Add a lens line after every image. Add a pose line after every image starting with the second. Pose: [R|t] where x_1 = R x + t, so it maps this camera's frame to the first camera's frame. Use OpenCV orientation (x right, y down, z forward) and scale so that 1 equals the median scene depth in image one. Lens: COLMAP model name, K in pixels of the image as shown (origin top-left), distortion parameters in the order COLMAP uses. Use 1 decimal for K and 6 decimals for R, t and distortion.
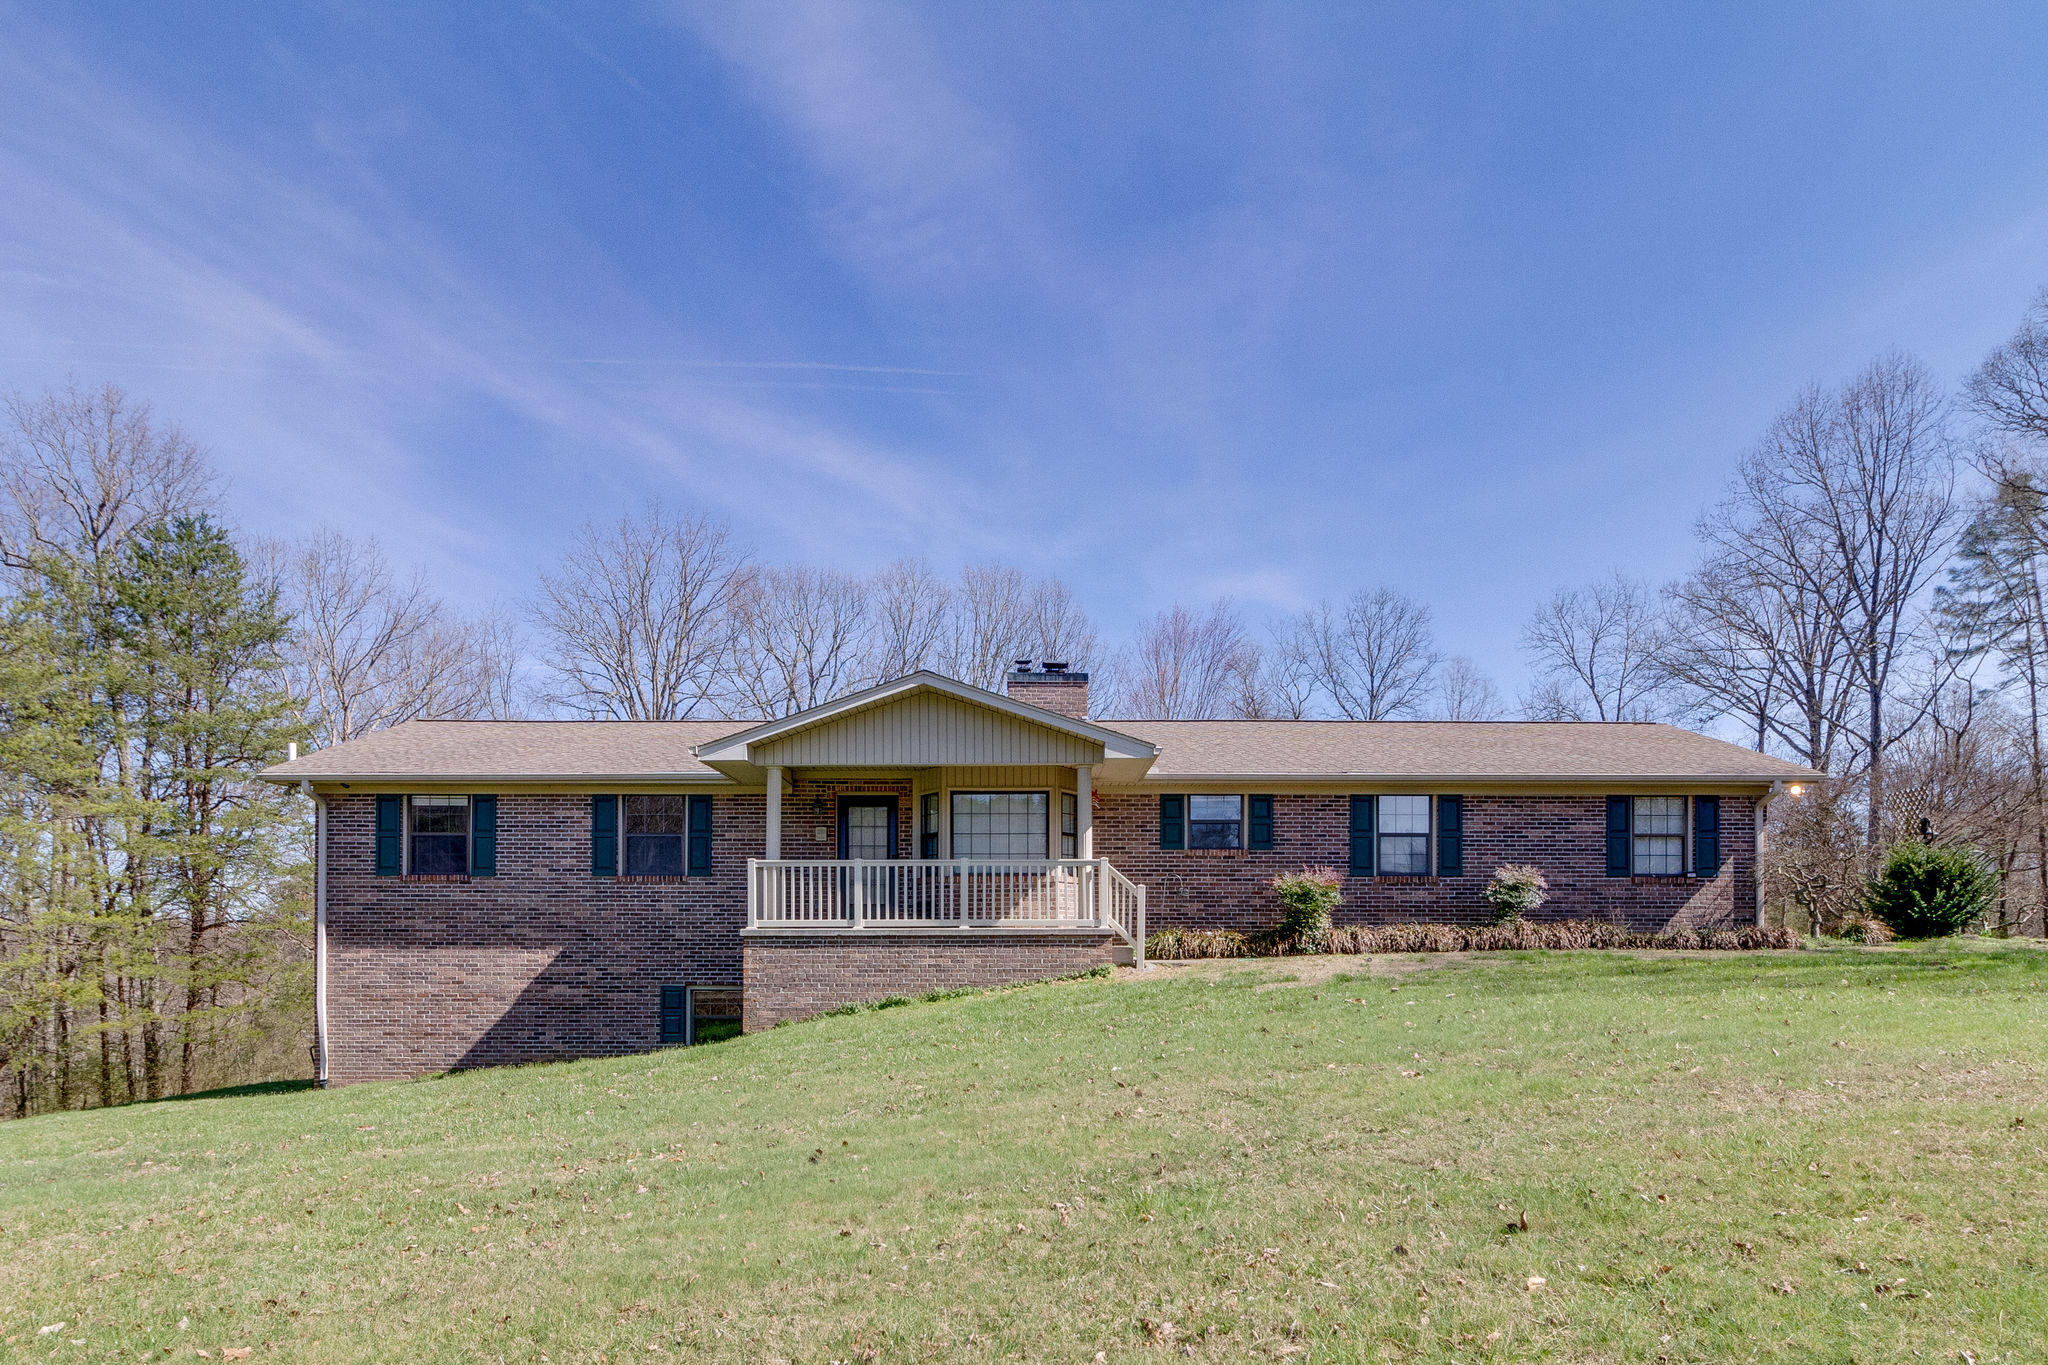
lens RADIAL K [[968.0, 0, 1024.0], [0, 968.0, 682.5], [0, 0, 1]] dist [0.002058, 0.000596]
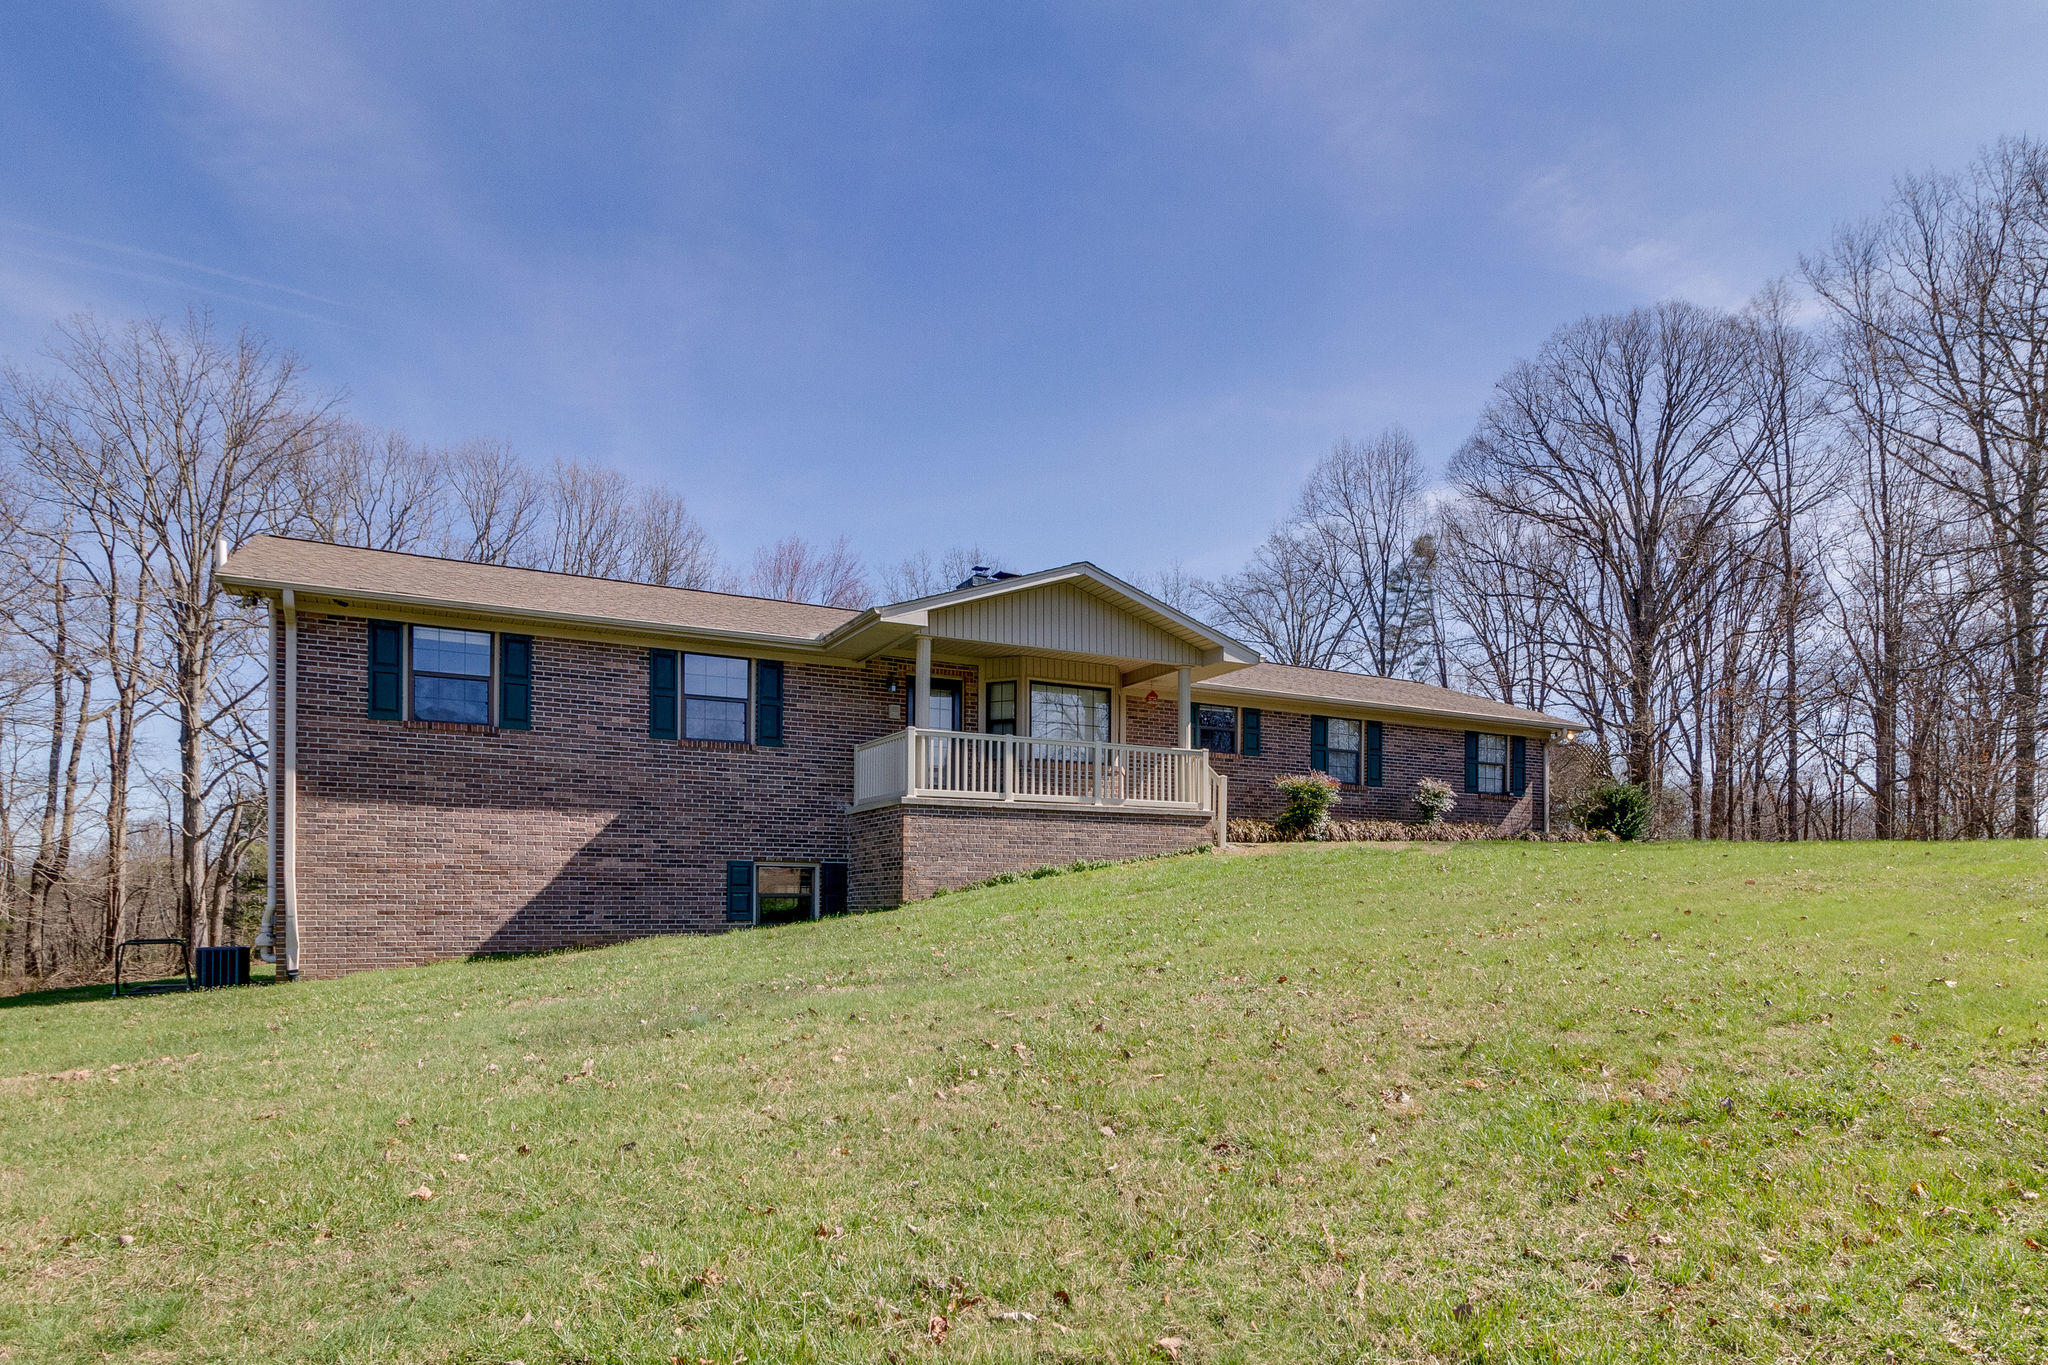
lens RADIAL K [[954.0, 0, 1023.9], [0, 954.0, 617.7], [0, 0, 1]] dist [0.000508, 0.000204]
pose [[0.911912, 0.117890, 0.393089, -0.506879], [-0.117208, 0.992771, -0.025834, 0.074408], [-0.393293, -0.022515, 0.919137, 0.059723]]
